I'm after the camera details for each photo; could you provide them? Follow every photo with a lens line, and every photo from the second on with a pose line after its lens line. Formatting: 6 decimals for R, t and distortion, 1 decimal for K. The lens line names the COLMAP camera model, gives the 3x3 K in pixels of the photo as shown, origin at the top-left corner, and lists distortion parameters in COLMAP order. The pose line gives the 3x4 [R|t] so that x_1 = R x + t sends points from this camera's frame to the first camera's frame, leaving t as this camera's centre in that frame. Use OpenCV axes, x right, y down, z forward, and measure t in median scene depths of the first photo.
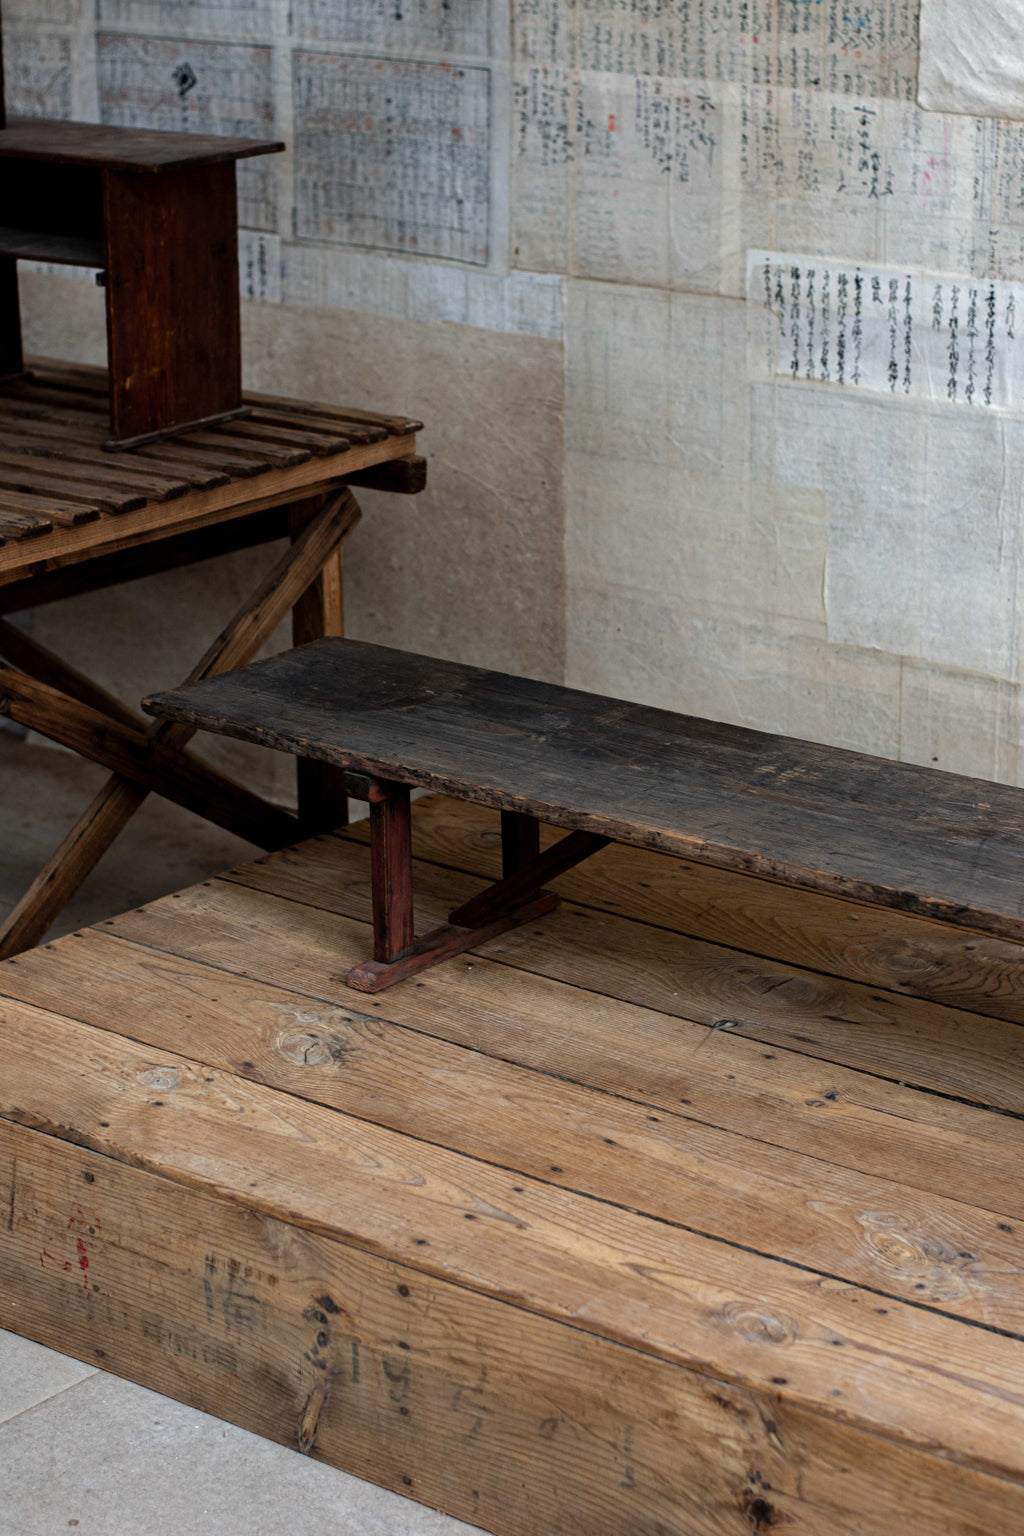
lens RADIAL K [[3416.5, 0, 512.0], [0, 3416.5, 768.0], [0, 0, 1]] dist [-0.095179, -0.079958]
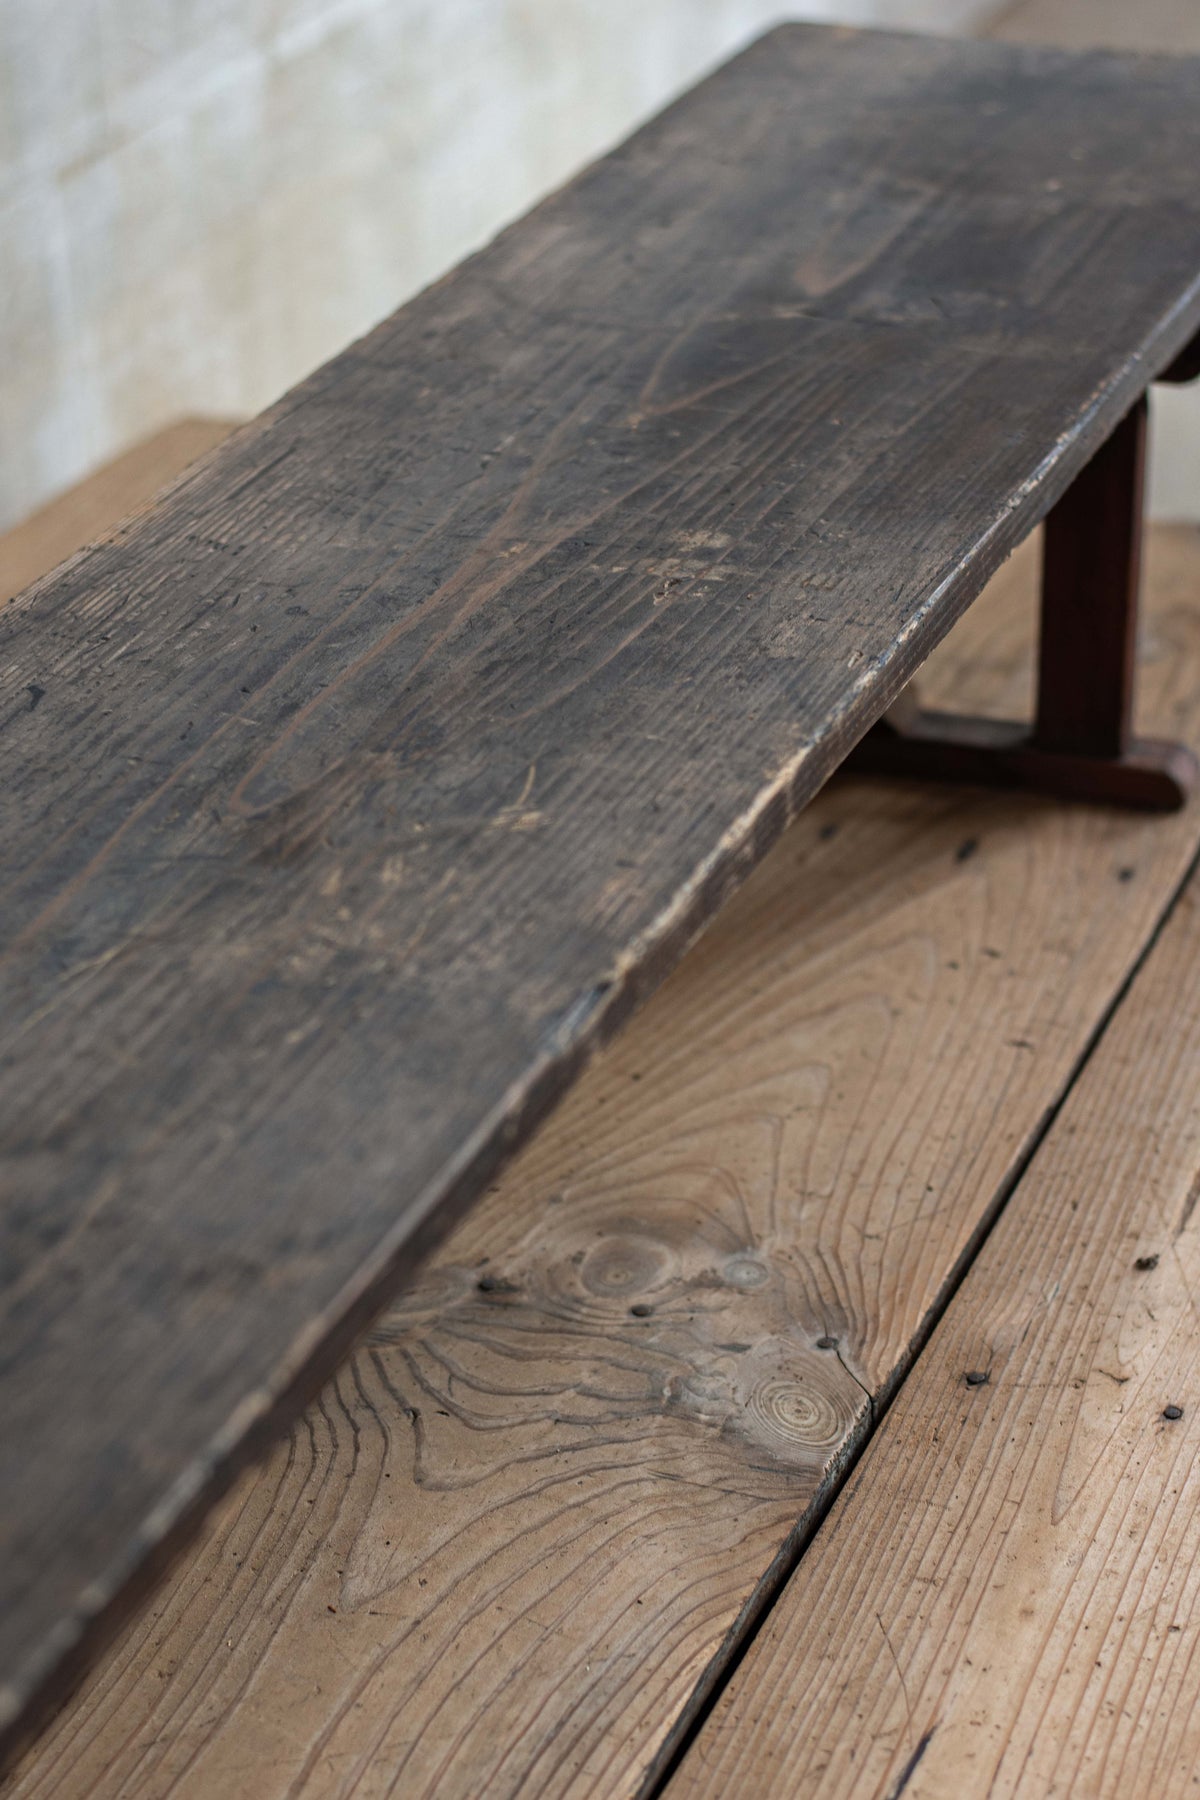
lens RADIAL K [[4055.2, 0, 600.0], [0, 4055.2, 900.0], [0, 0, 1]] dist [-0.123450, 0.237182]
pose [[0.283351, 0.441567, -0.851311, 0.383014], [-0.275146, 0.887804, 0.368916, -0.102154], [0.918699, 0.129702, 0.373055, 0.709547]]
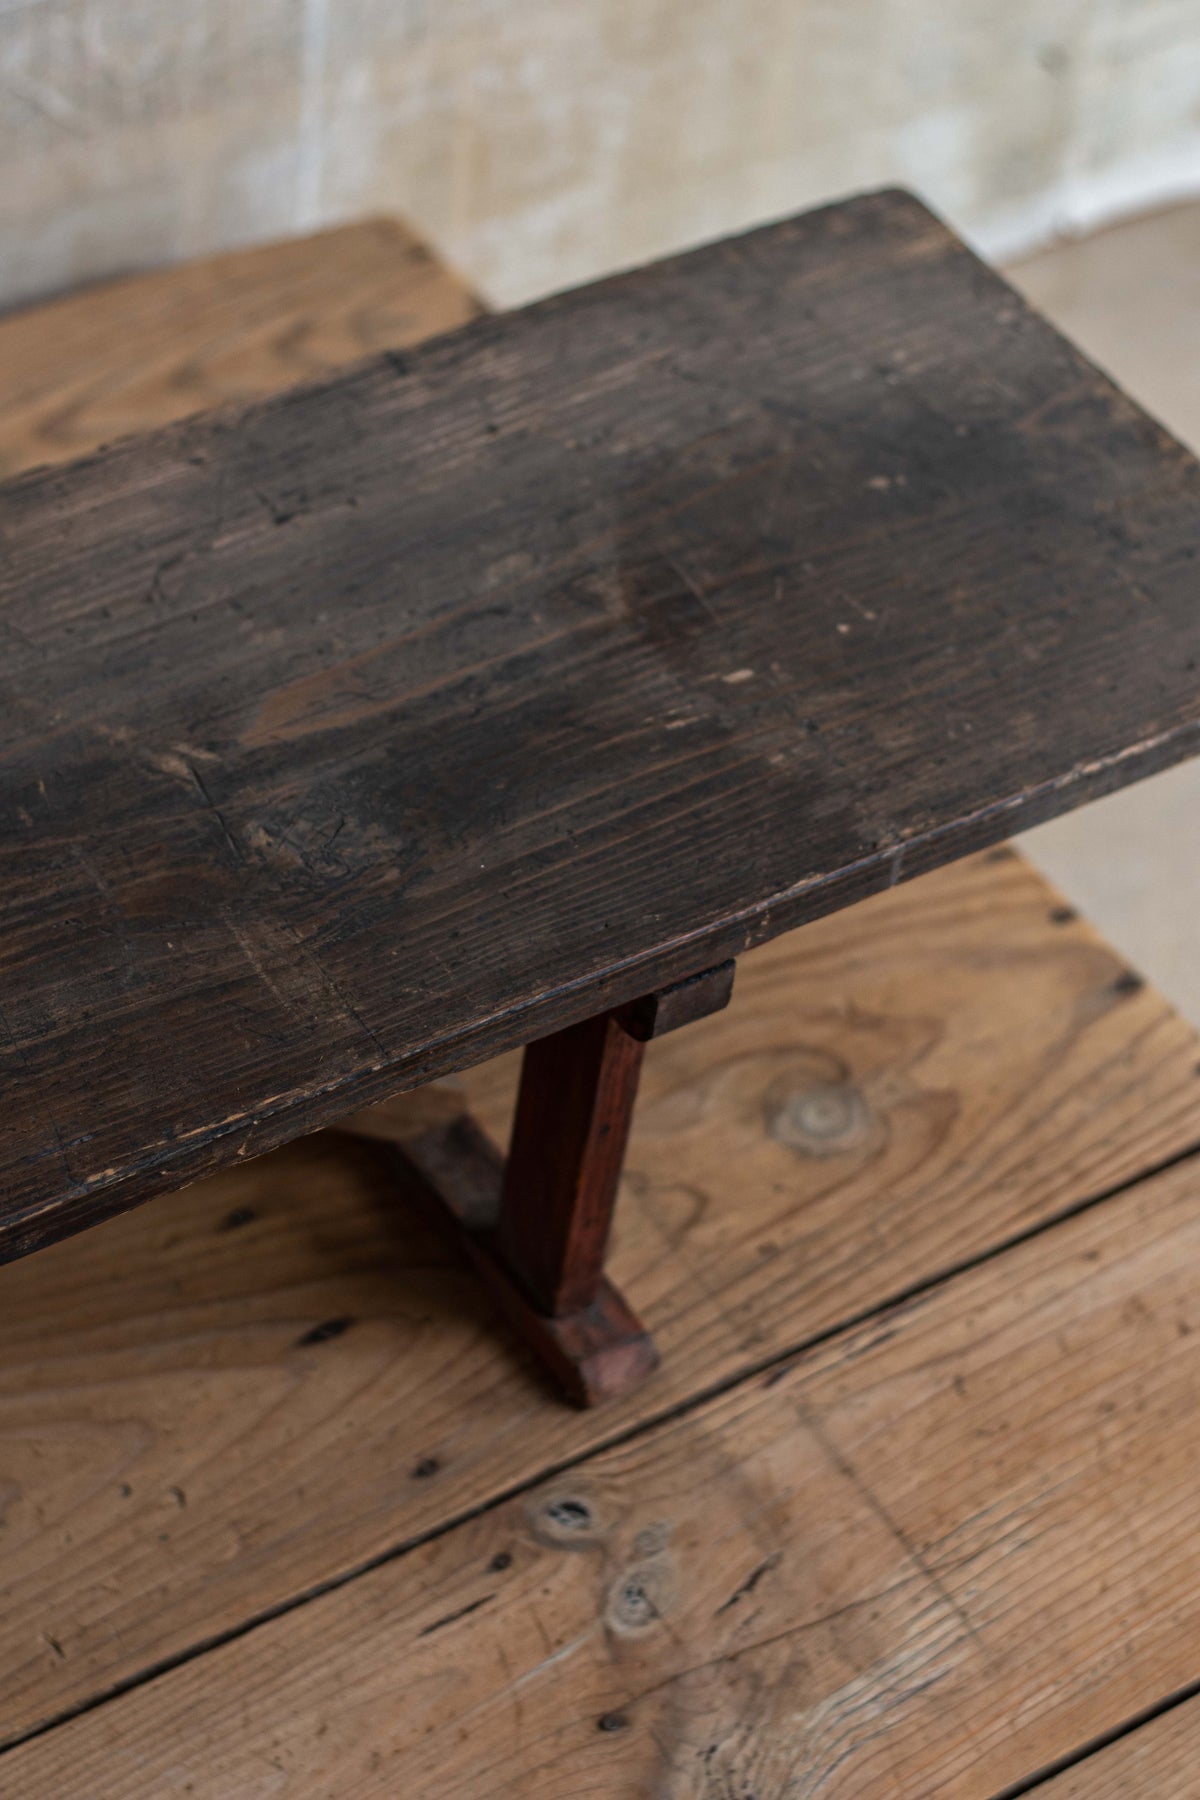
lens RADIAL K [[4104.0, 0, 600.0], [0, 4104.0, 900.0], [0, 0, 1]] dist [-0.143008, 0.262959]
pose [[-0.305885, 0.668933, -0.677468, 0.238190], [-0.381900, 0.565610, 0.730916, -0.267080], [0.872116, 0.482301, 0.082454, 0.883051]]
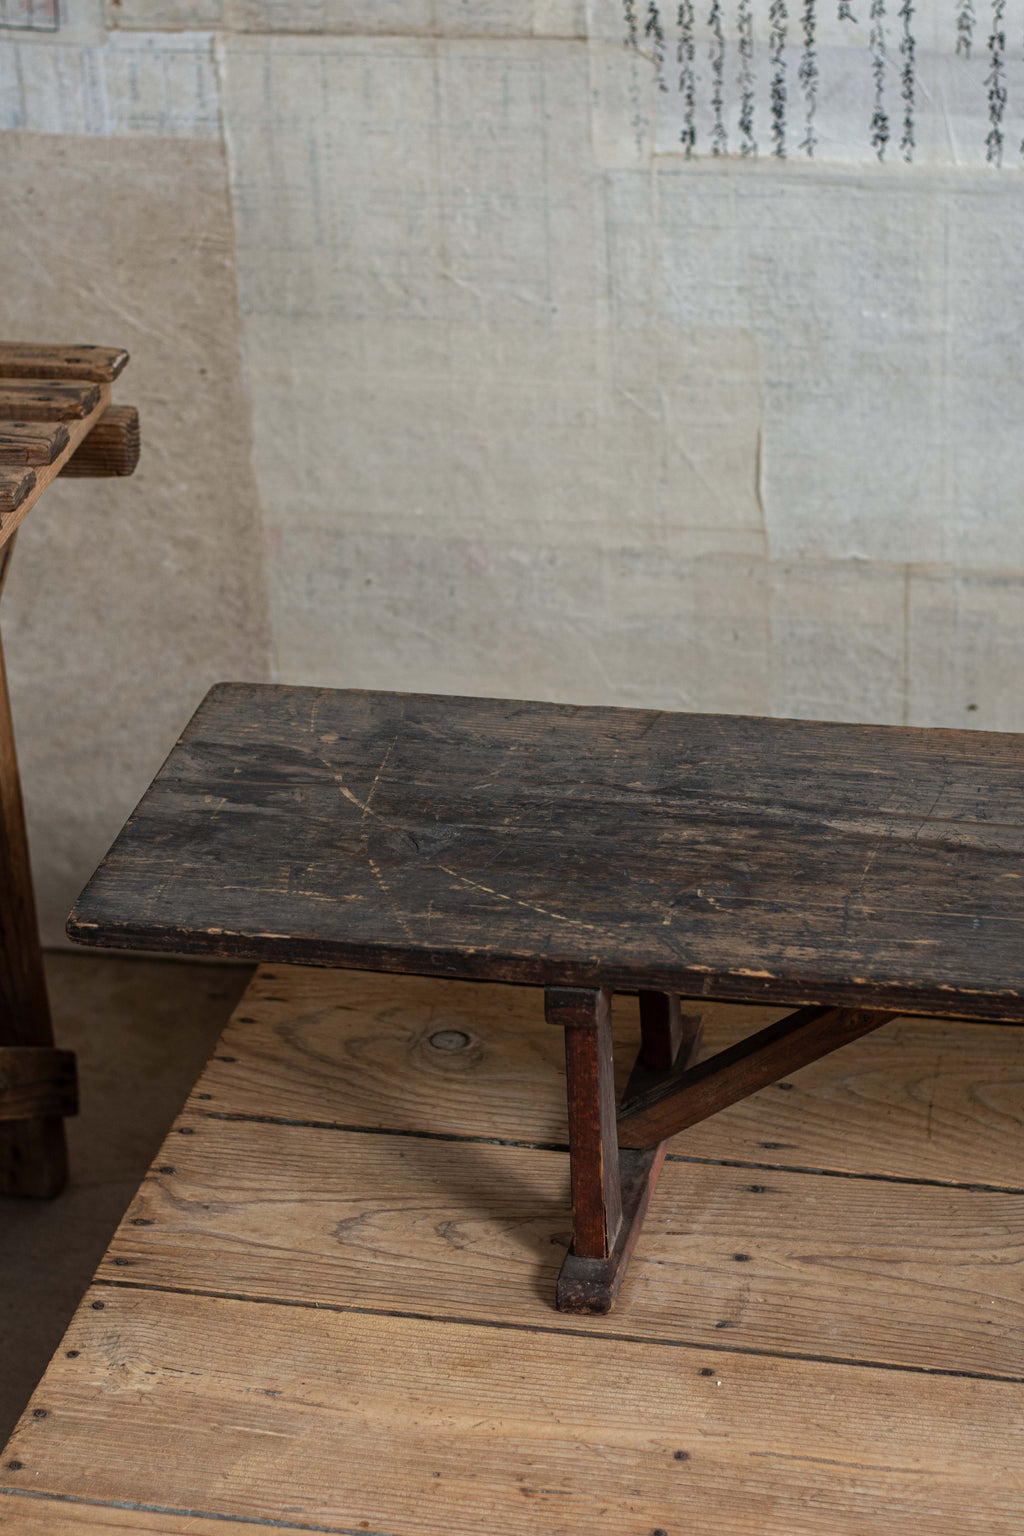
lens RADIAL K [[3460.4, 0, 512.0], [0, 3460.4, 768.0], [0, 0, 1]] dist [-0.123450, 0.237182]
pose [[0.894209, -0.242726, 0.376130, -0.207479], [0.174801, 0.962859, 0.205786, -0.145021], [-0.412110, -0.118268, 0.903426, 0.457457]]
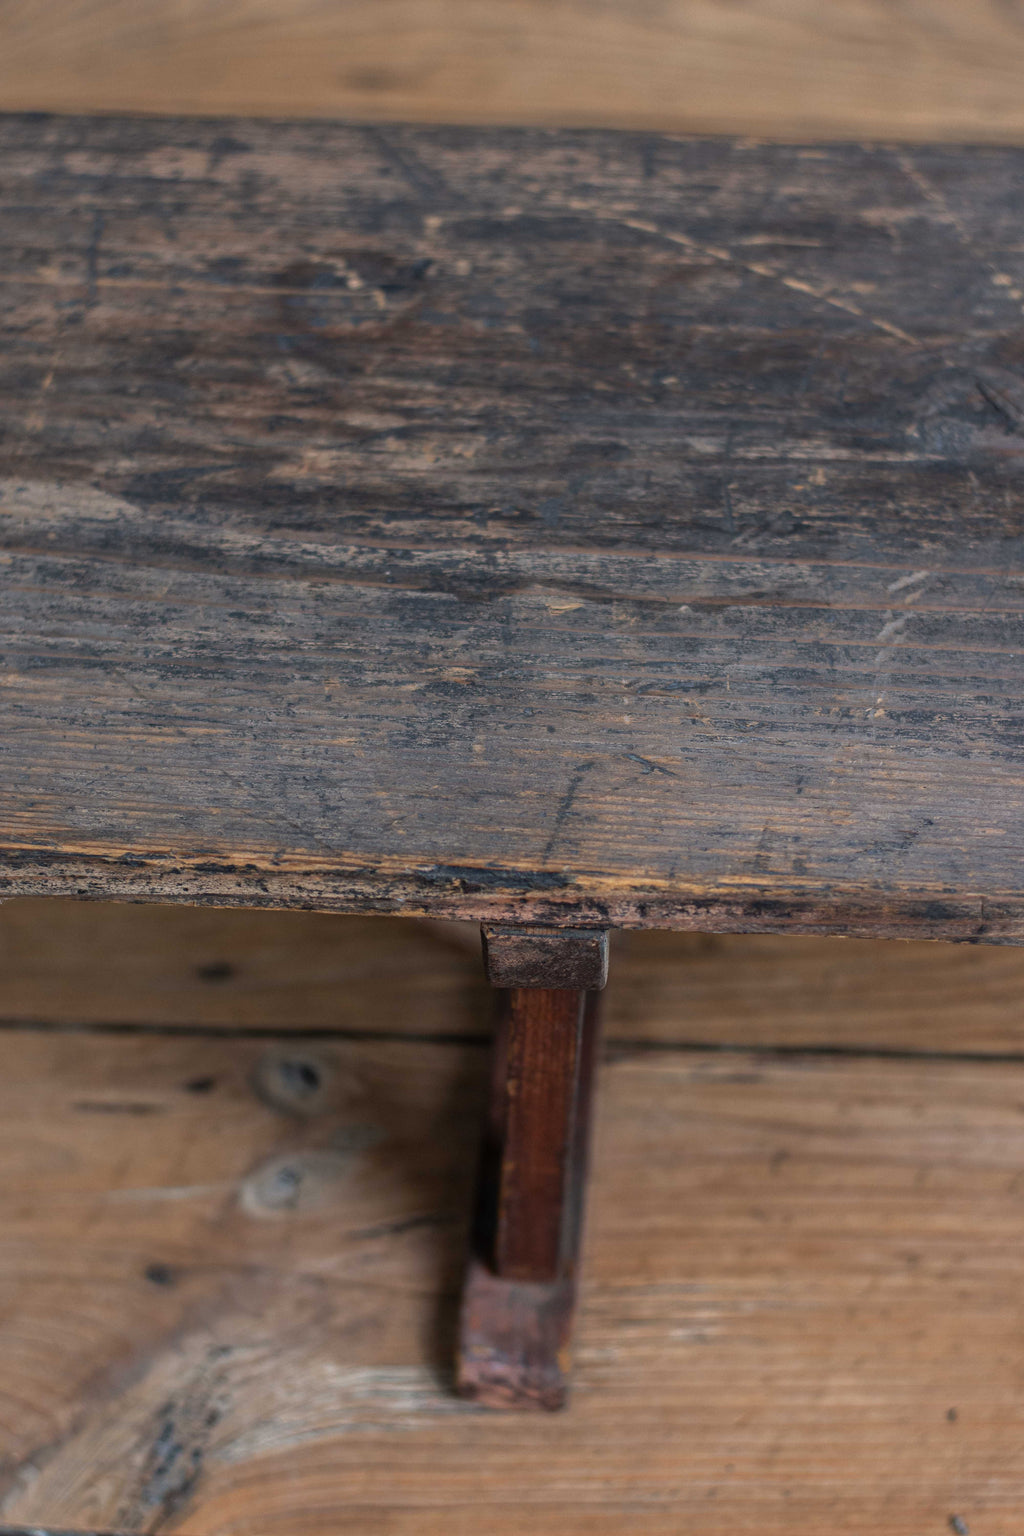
lens RADIAL K [[3502.1, 0, 512.0], [0, 3502.1, 768.0], [0, 0, 1]] dist [-0.143008, 0.262959]
pose [[-0.819042, 0.426730, -0.383499, 0.110668], [-0.176001, 0.449322, 0.875861, -0.231711], [0.546071, 0.784864, -0.292909, 1.012449]]
